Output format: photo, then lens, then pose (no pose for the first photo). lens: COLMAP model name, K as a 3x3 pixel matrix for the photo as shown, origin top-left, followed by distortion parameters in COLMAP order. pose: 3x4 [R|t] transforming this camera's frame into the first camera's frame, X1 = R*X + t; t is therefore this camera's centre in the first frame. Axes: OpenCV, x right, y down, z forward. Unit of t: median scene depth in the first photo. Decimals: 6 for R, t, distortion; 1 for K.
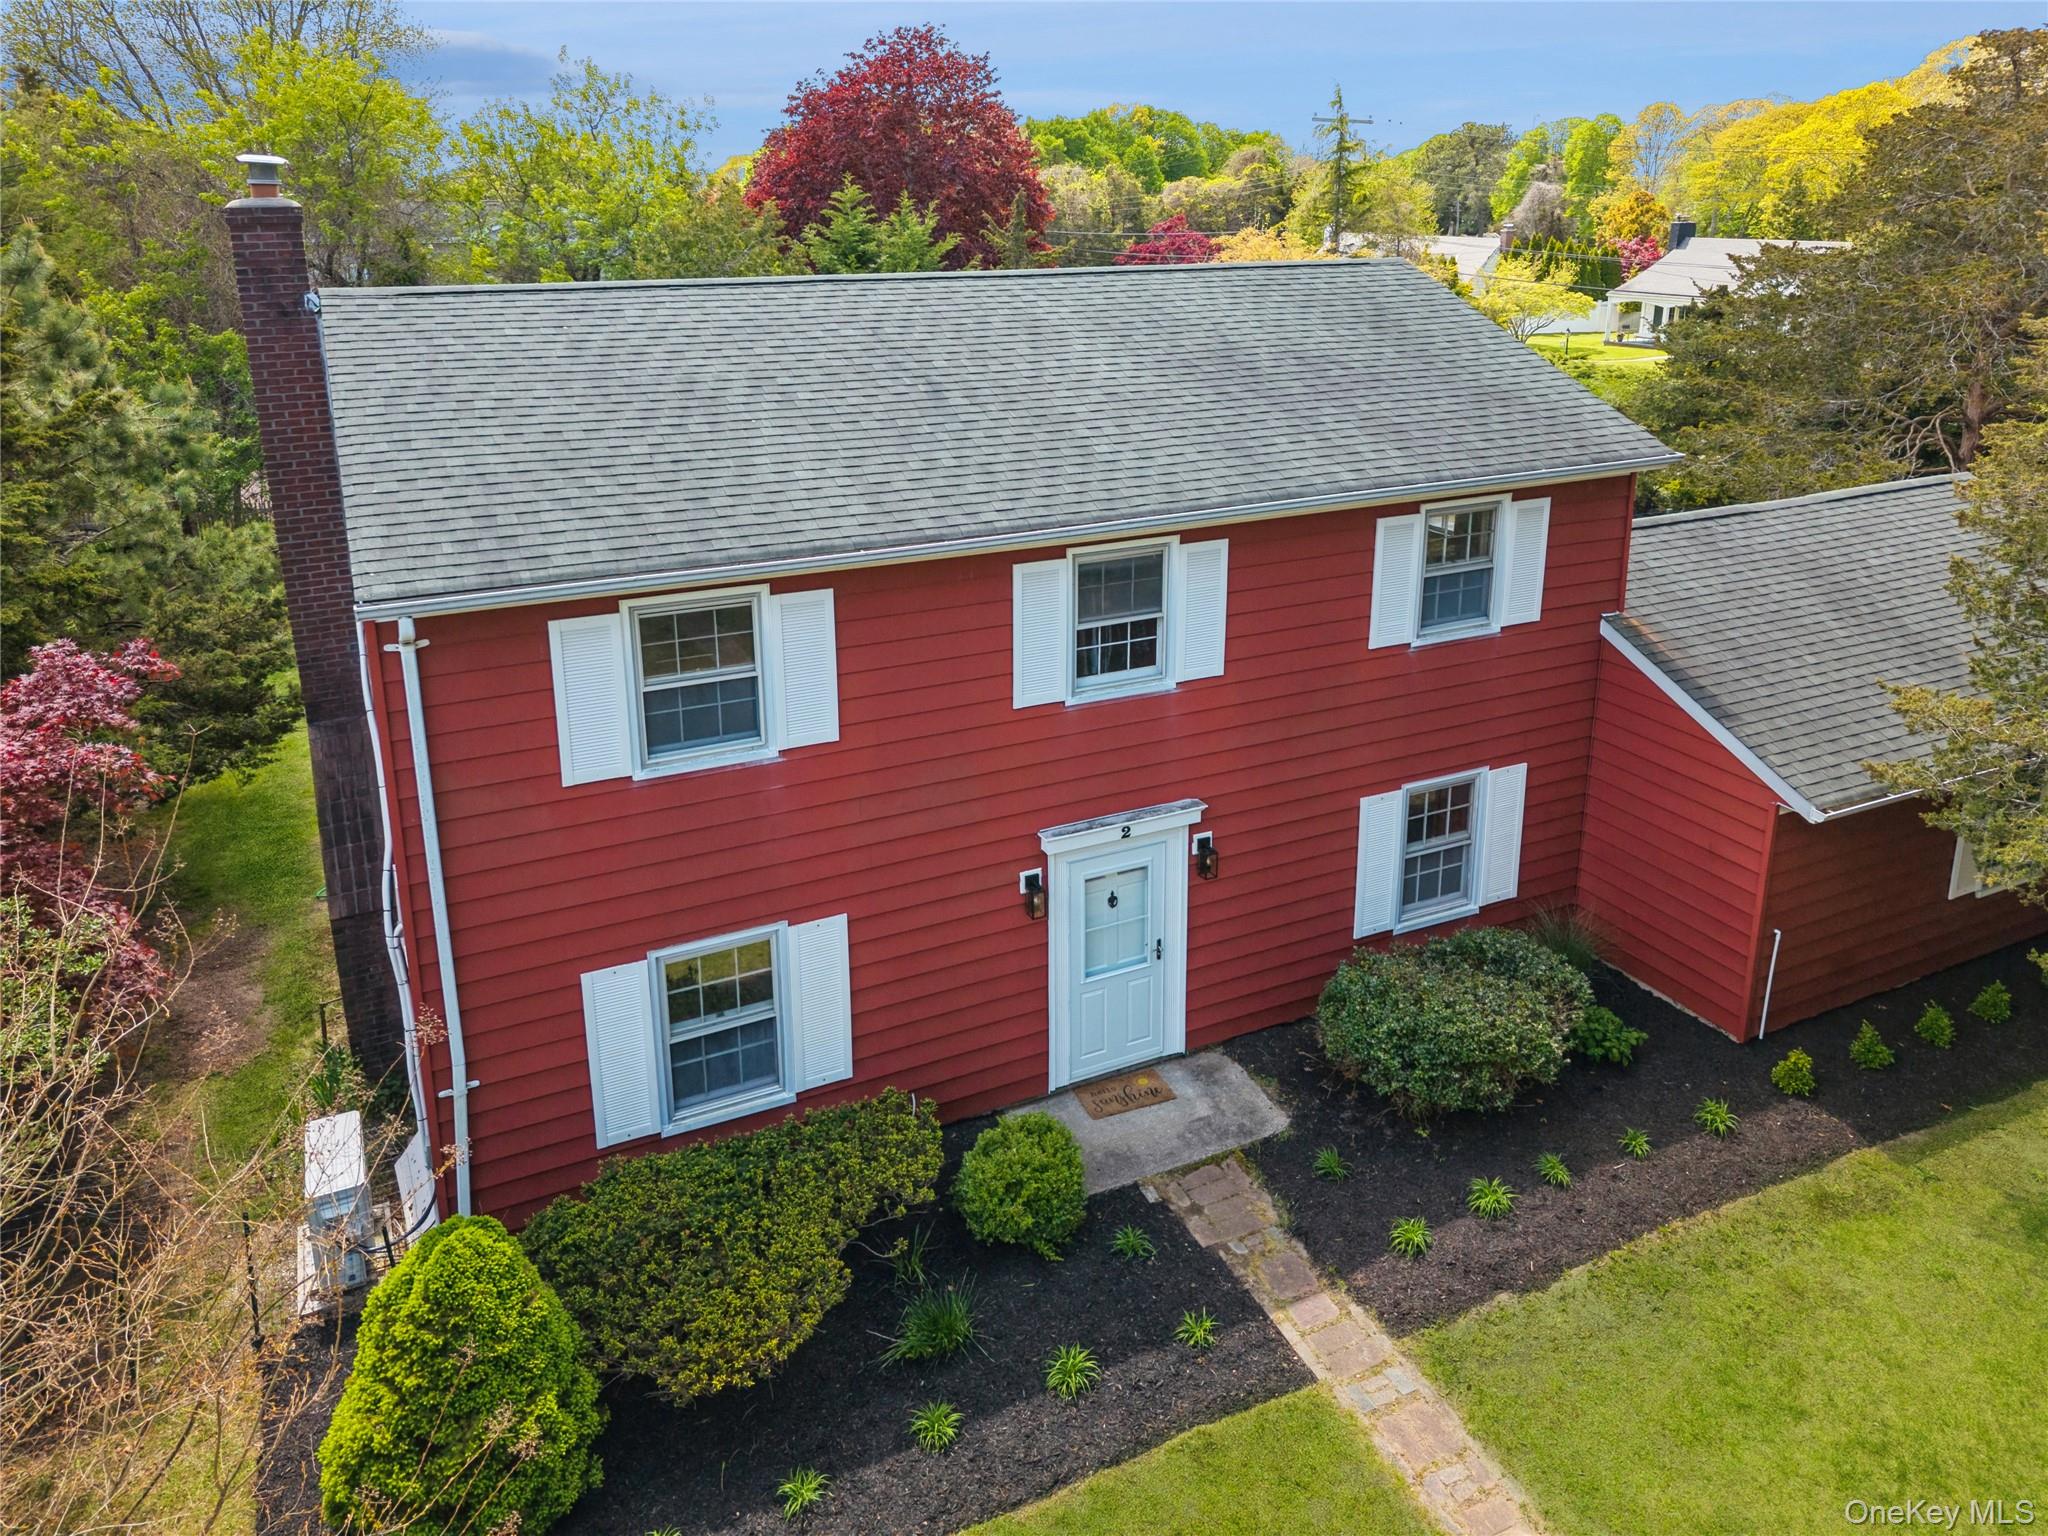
lens RADIAL K [[1370.0, 0, 1022.1], [0, 1370.0, 767.6], [0, 0, 1]] dist [0.007773, -0.004591]
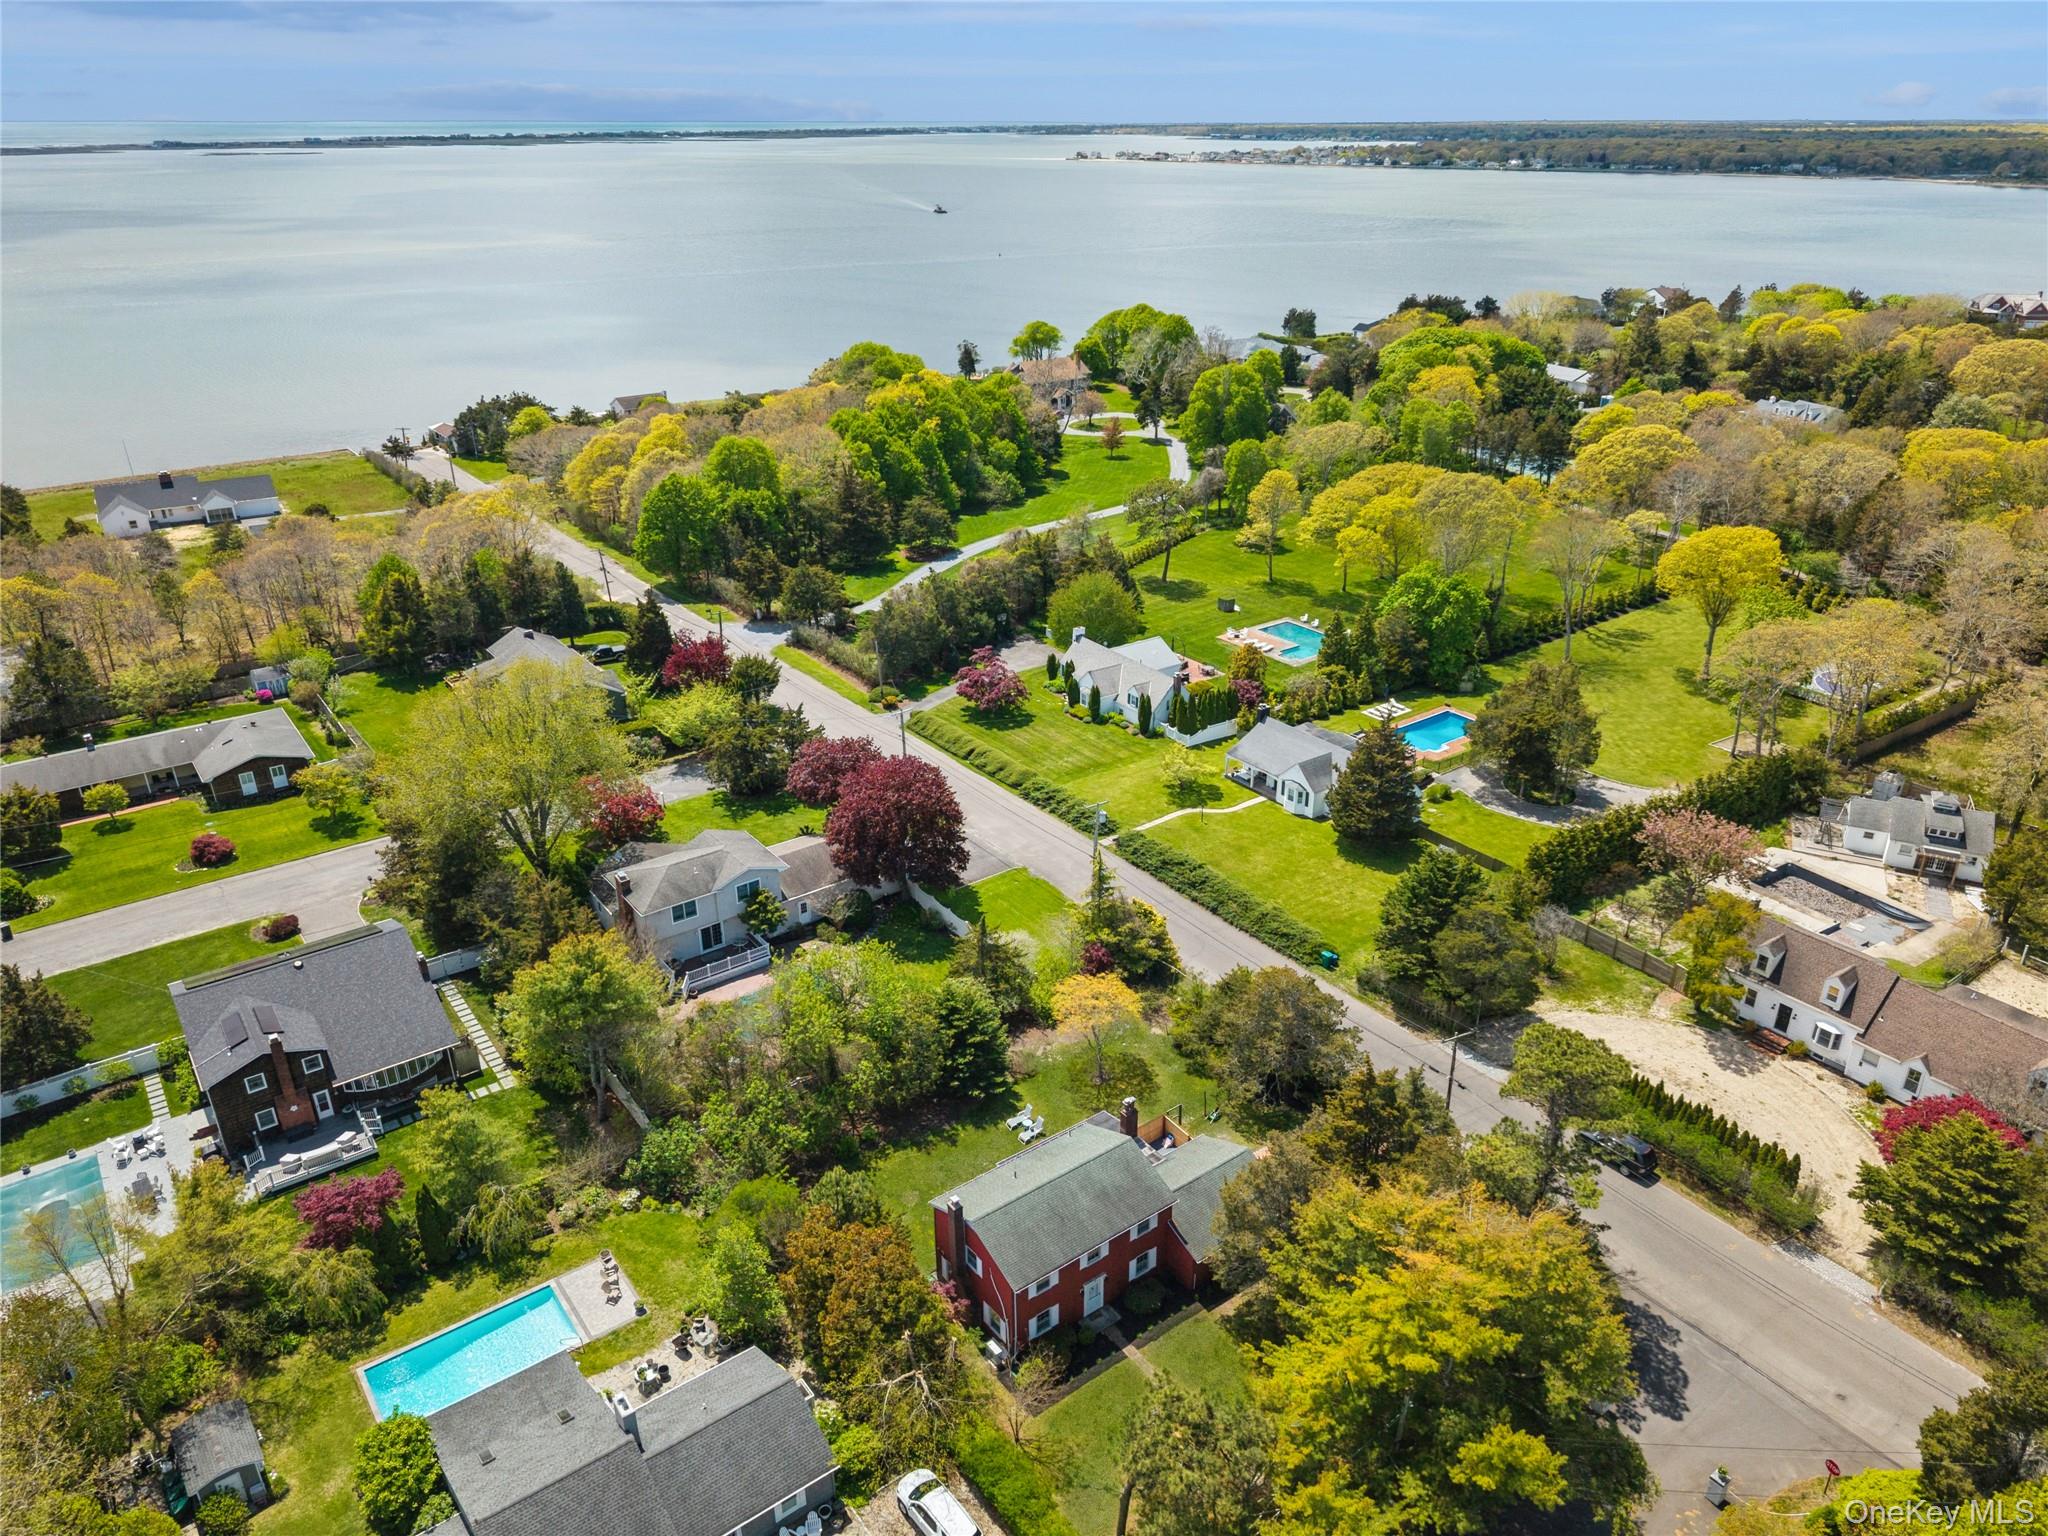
lens RADIAL K [[1370.0, 0, 1024.1], [0, 1370.0, 768.7], [0, 0, 1]] dist [0.007773, -0.004591]
pose [[0.982596, -0.060563, 0.175603, -1.244145], [0.046970, 0.995642, 0.080561, -2.892410], [-0.179717, -0.070911, 0.981159, -5.127184]]
